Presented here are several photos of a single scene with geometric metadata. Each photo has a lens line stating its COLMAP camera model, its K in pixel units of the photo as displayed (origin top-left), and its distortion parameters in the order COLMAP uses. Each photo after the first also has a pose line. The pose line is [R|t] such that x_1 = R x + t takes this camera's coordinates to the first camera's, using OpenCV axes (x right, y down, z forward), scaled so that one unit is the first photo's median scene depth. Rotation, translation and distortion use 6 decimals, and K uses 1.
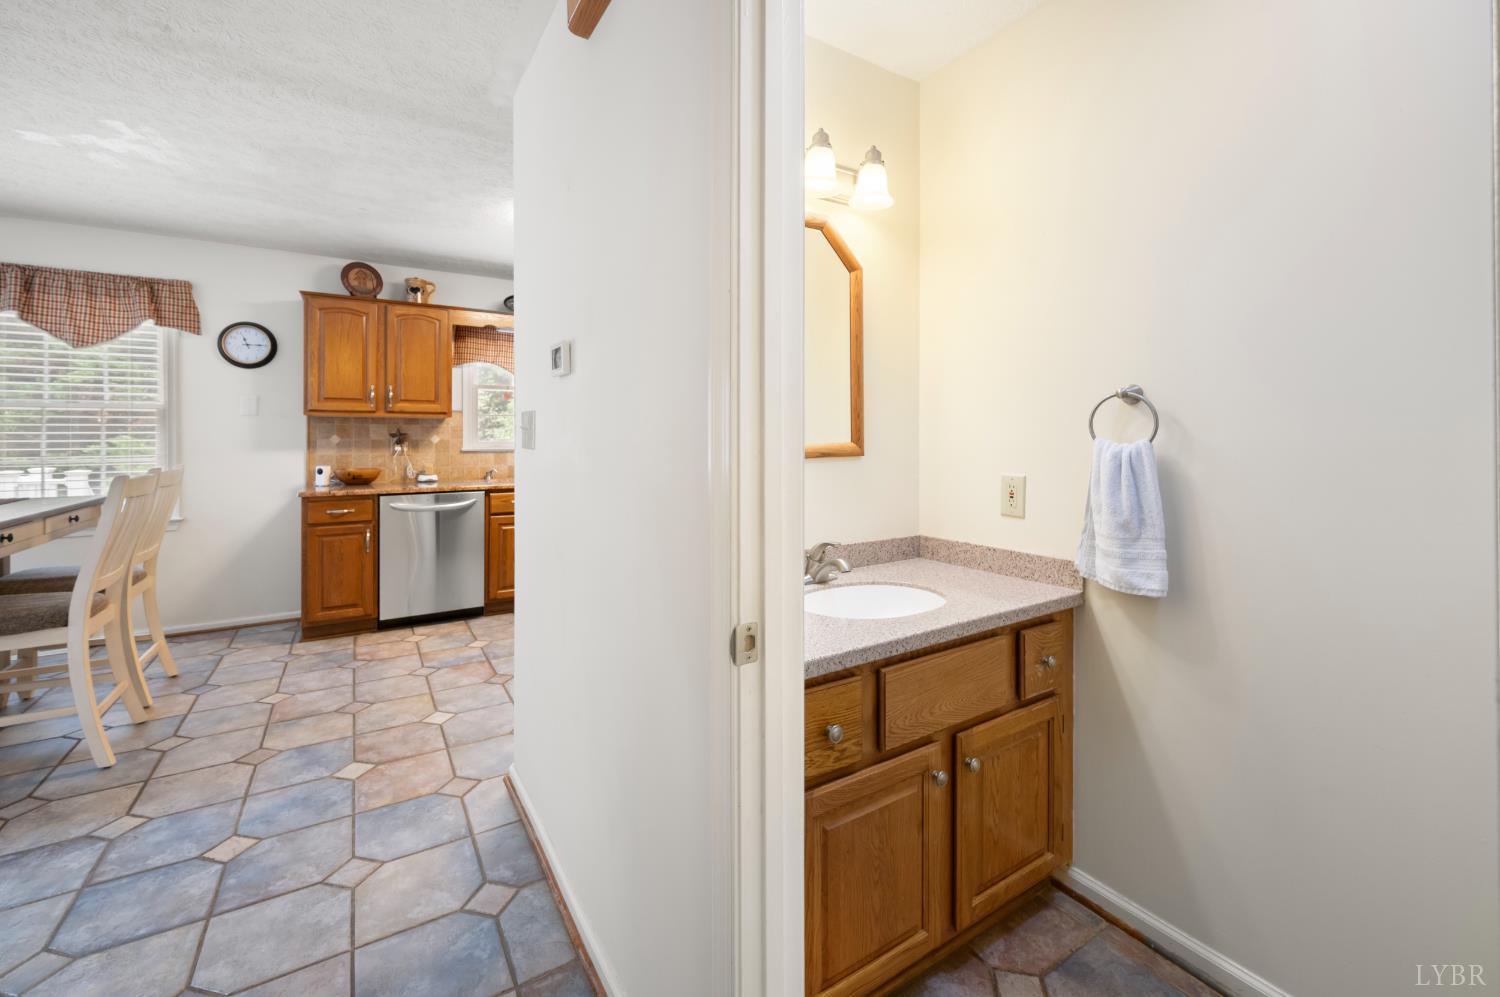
lens RADIAL K [[618.8, 0, 752.3], [0, 618.8, 445.0], [0, 0, 1]] dist [-0.000165, -0.000040]
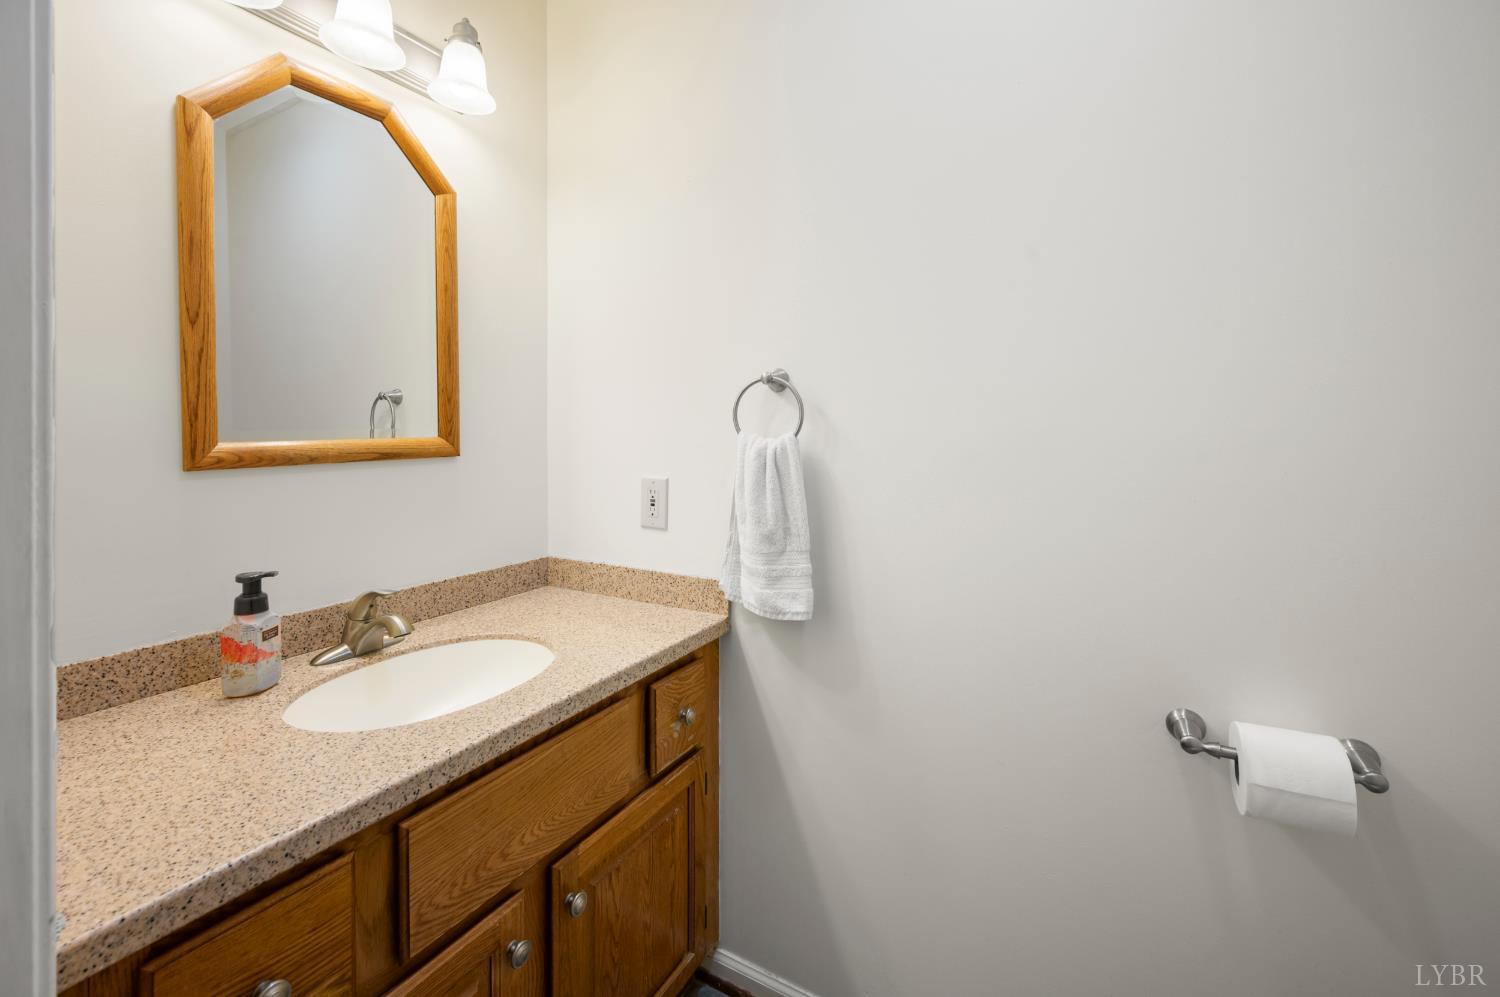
lens RADIAL K [[618.8, 0, 752.3], [0, 618.8, 445.0], [0, 0, 1]] dist [-0.000165, -0.000040]
pose [[0.887446, -0.009413, 0.460815, 0.193791], [0.003947, 0.999910, 0.012822, -0.003915], [-0.460894, -0.009560, 0.887404, 0.266928]]
